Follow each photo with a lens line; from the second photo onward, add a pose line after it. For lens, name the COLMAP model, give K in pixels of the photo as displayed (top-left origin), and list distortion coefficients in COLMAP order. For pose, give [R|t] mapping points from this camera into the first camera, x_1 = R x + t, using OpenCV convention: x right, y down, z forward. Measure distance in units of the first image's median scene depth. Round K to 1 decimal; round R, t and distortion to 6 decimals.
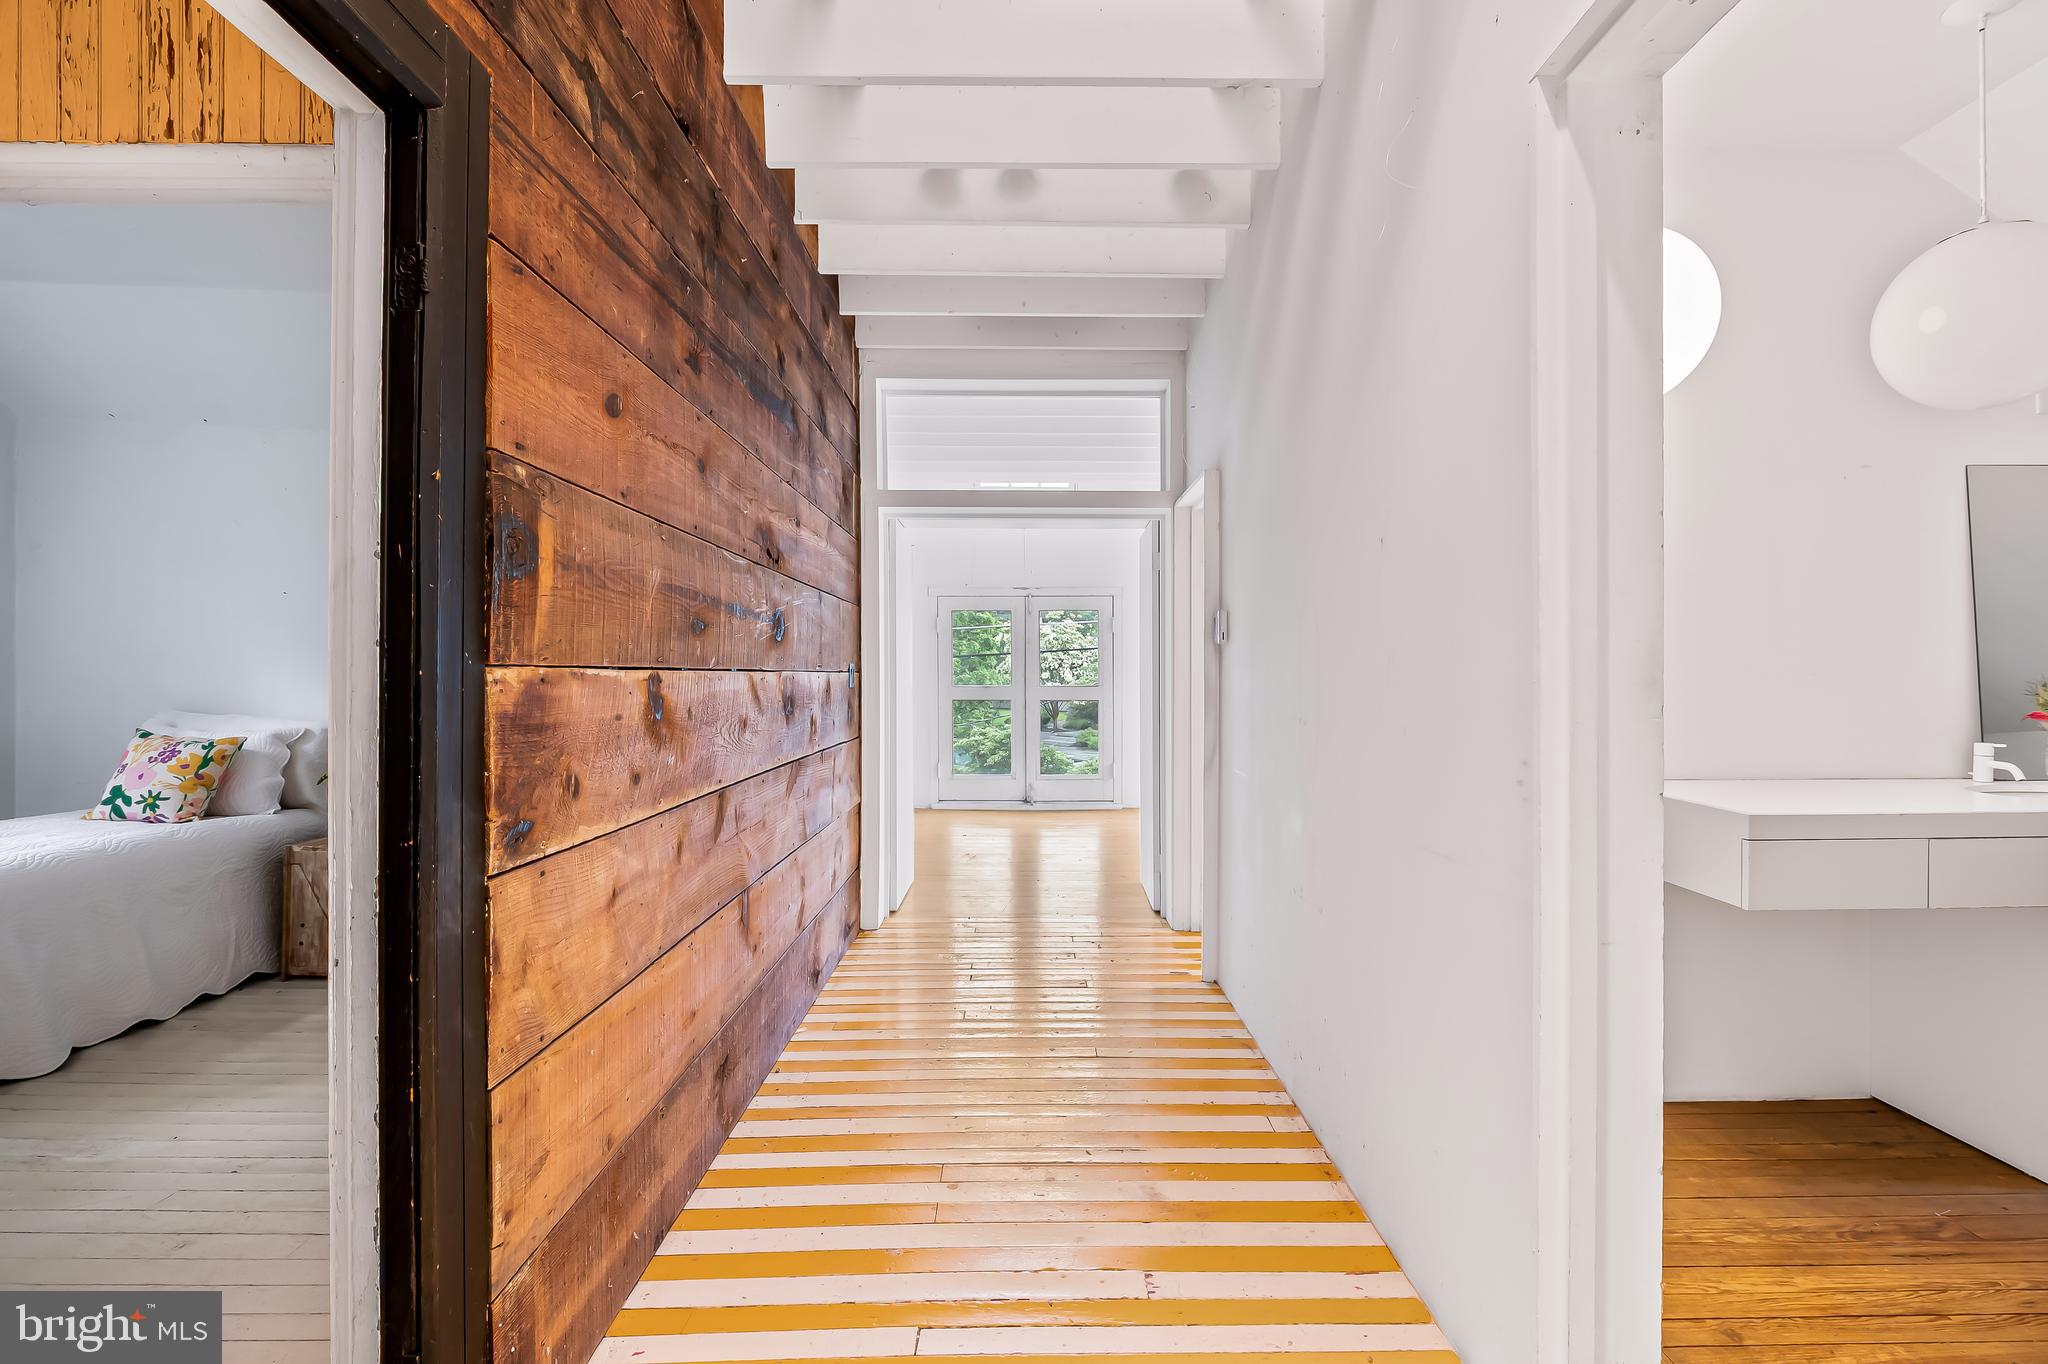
lens RADIAL K [[958.0, 0, 1032.1], [0, 958.0, 669.2], [0, 0, 1]] dist [-0.004347, -0.002246]
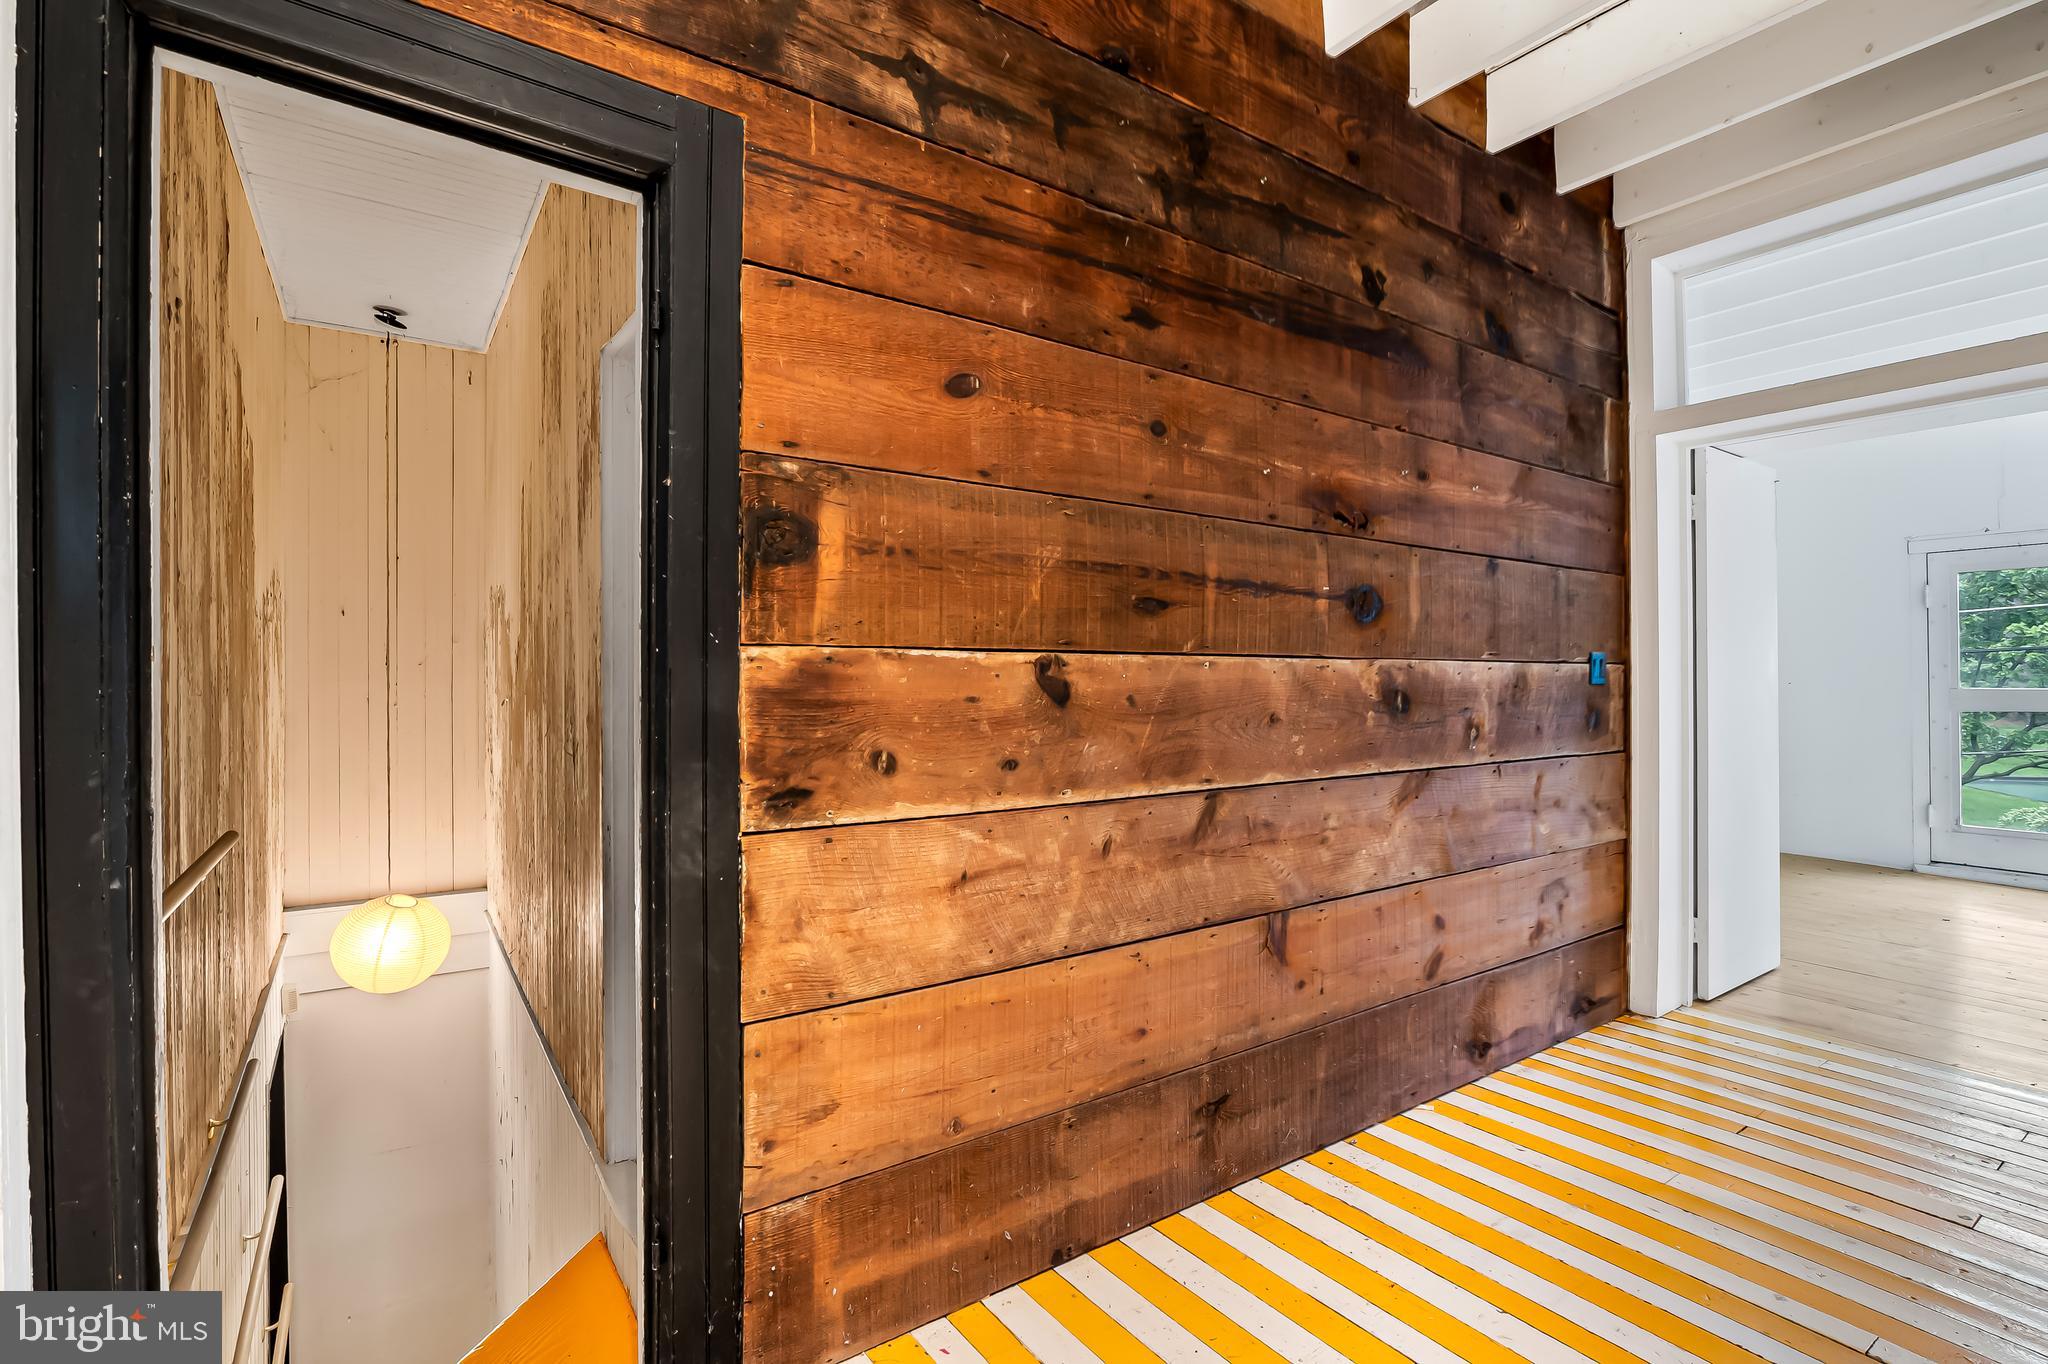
lens RADIAL K [[958.0, 0, 1024.9], [0, 958.0, 670.4], [0, 0, 1]] dist [-0.004347, -0.002246]
pose [[0.564812, -0.004454, -0.825208, 0.221385], [0.002786, 0.999990, -0.003490, 0.012730], [0.825215, -0.000328, 0.564819, 0.259073]]
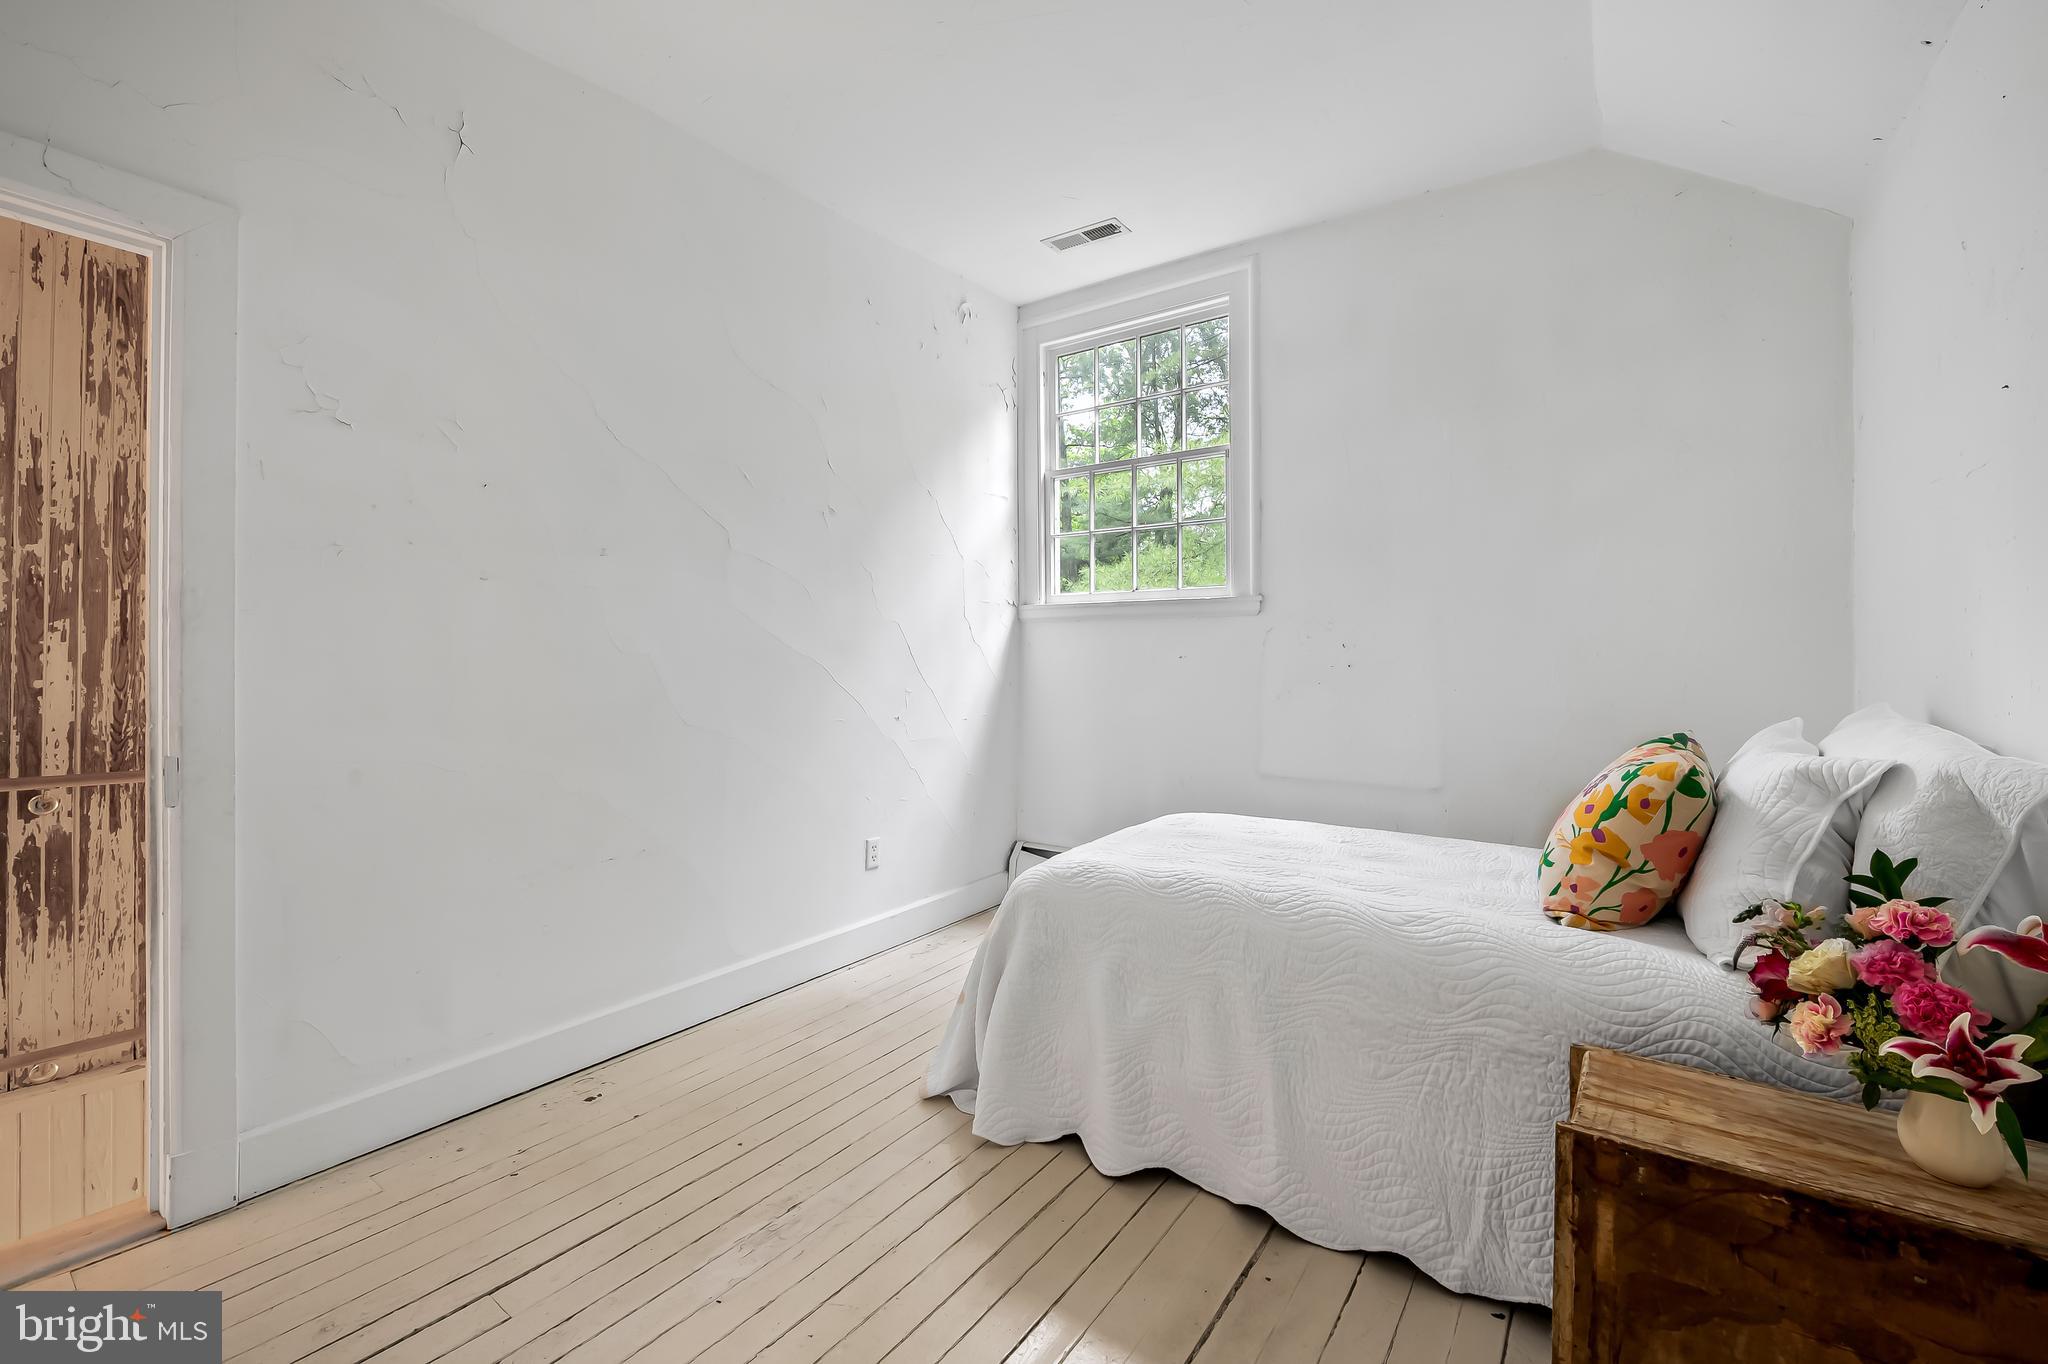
lens RADIAL K [[855.0, 0, 979.4], [0, 855.0, 661.6], [0, 0, 1]] dist [-0.008713, -0.000799]
pose [[-0.593136, -0.003357, -0.805096, -0.394118], [-0.003701, 0.999992, -0.001443, 0.031615], [0.805094, 0.002124, -0.593143, 1.135267]]
